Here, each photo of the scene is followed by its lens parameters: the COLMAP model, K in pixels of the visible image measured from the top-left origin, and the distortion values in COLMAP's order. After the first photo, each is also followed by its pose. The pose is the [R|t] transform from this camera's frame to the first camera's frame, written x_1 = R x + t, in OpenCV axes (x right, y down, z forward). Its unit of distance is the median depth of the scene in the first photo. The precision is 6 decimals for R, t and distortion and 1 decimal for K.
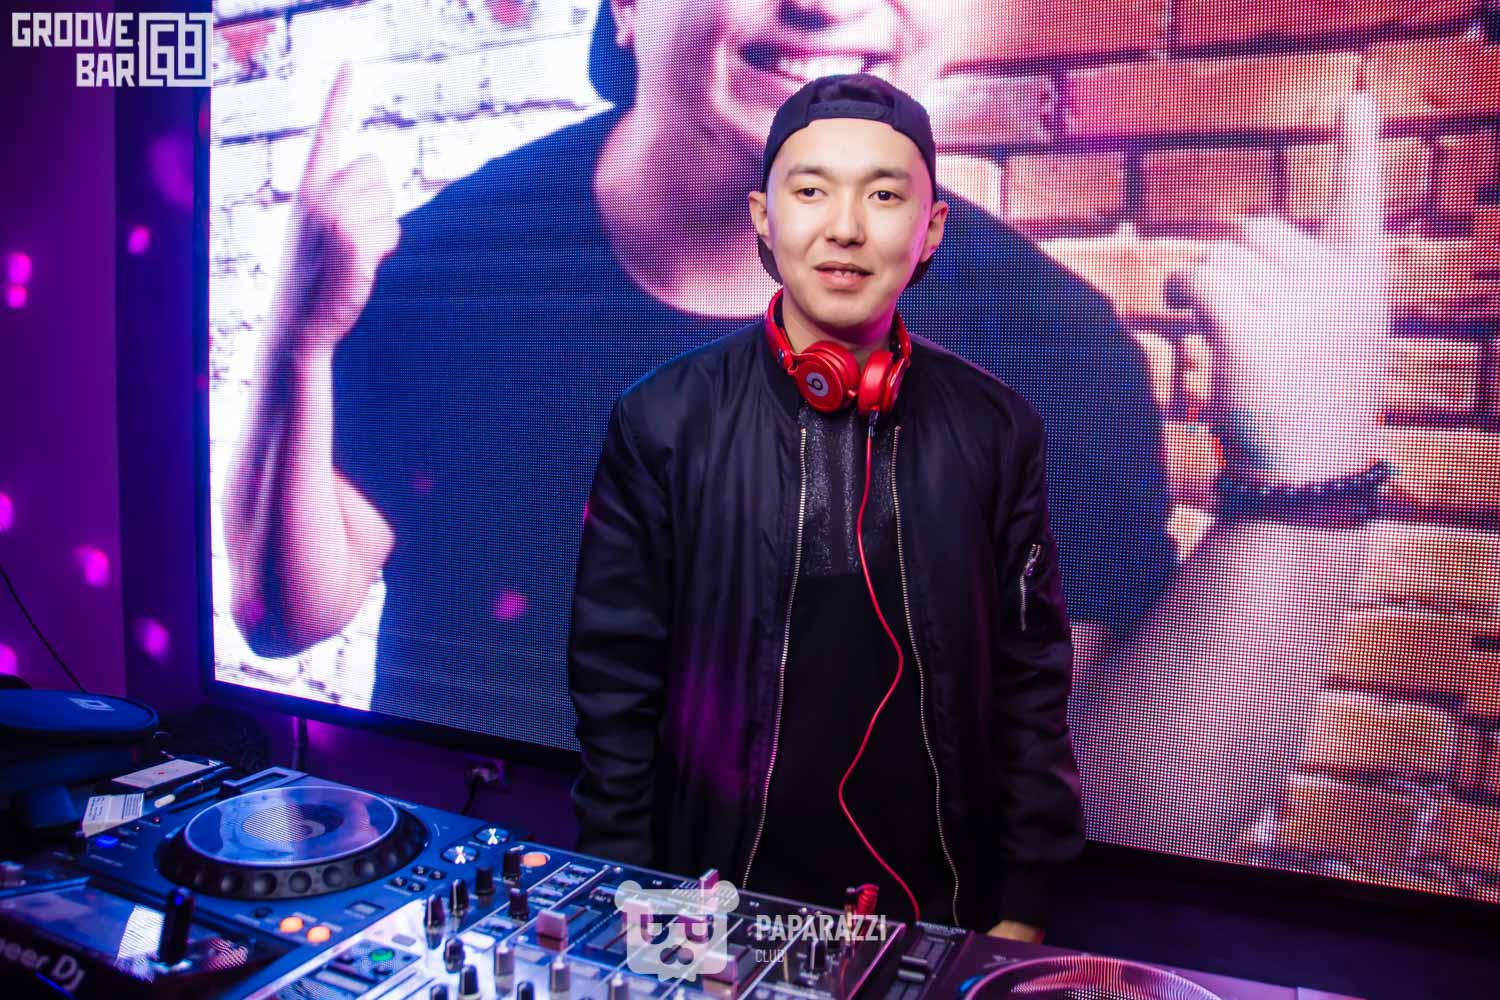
lens RADIAL K [[1162.3, 0, 750.0], [0, 1162.3, 500.0], [0, 0, 1]] dist [-0.162439, 0.114370]
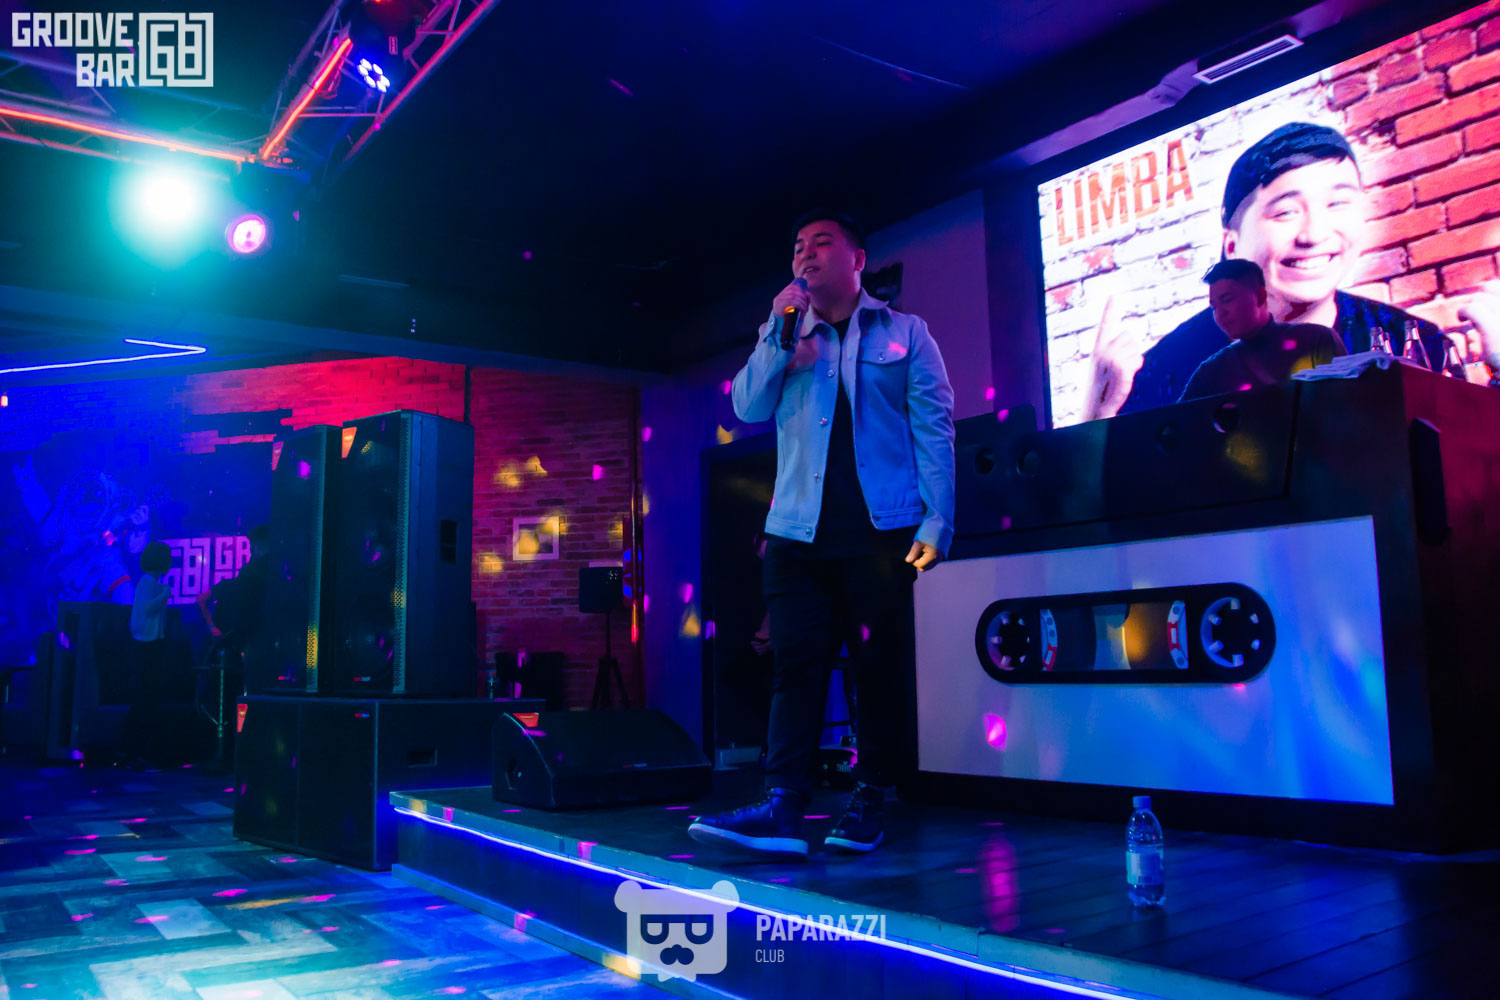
lens RADIAL K [[1162.3, 0, 750.0], [0, 1162.3, 500.0], [0, 0, 1]] dist [-0.162439, 0.114370]
pose [[0.865670, -0.105108, -0.489456, 0.156485], [-0.006268, 0.975358, -0.220538, 0.786911], [0.500575, 0.193981, 0.843680, -1.846940]]
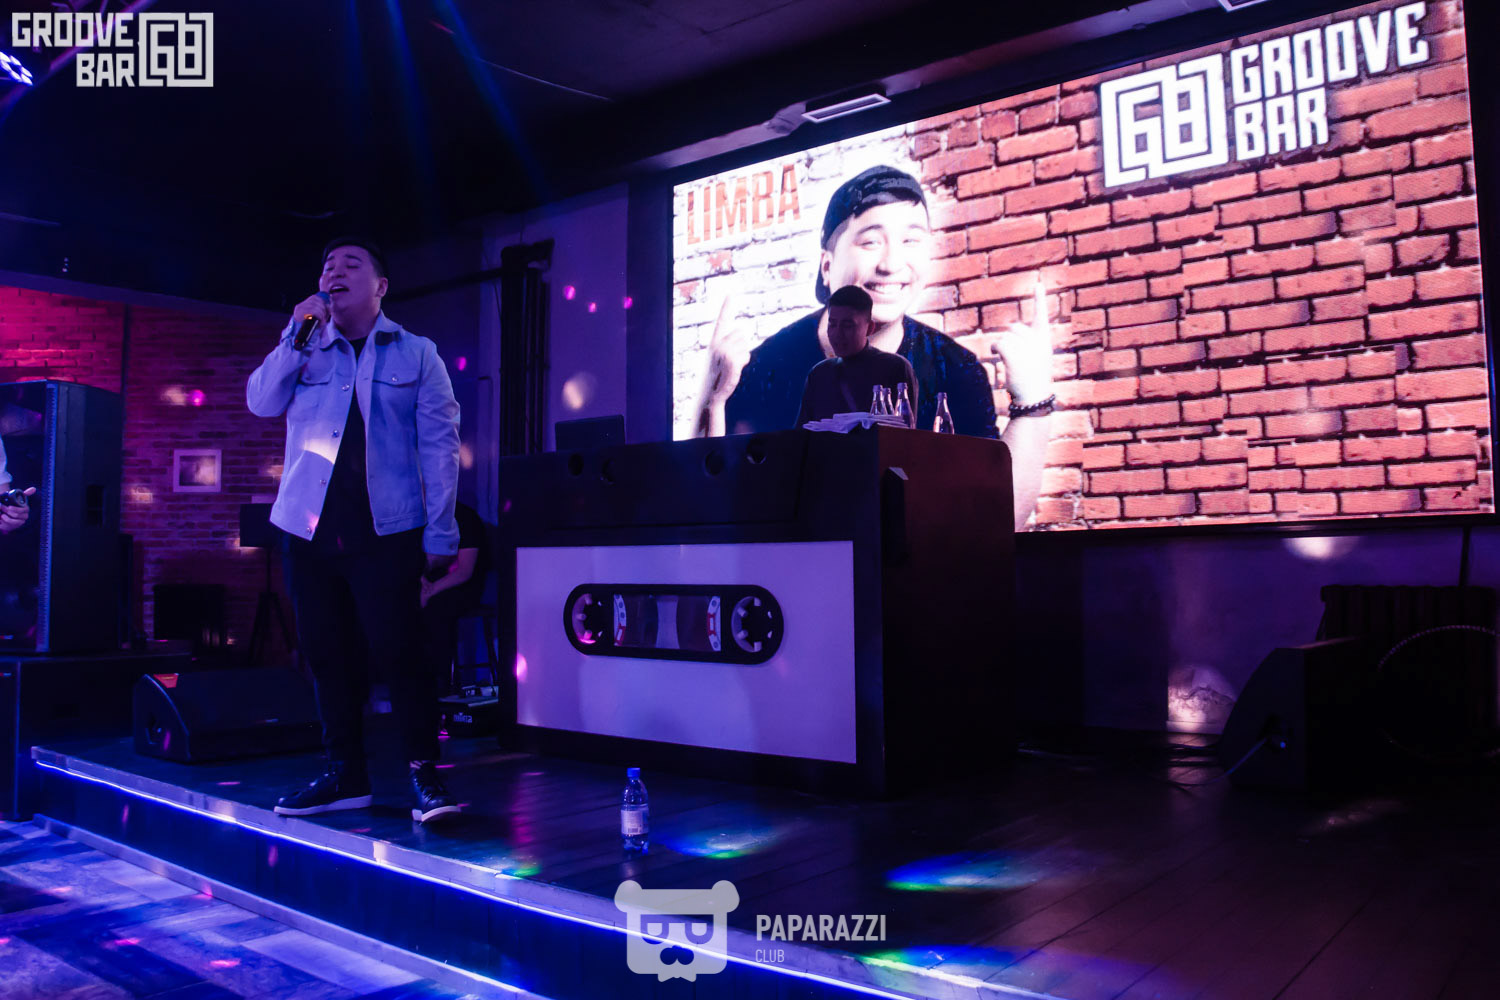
lens RADIAL K [[1162.3, 0, 750.0], [0, 1162.3, 500.0], [0, 0, 1]] dist [-0.162439, 0.114370]
pose [[0.966427, -0.046052, -0.252782, 0.504228], [0.008751, 0.989136, -0.146745, 0.685824], [0.256794, 0.139606, 0.956330, -2.148848]]
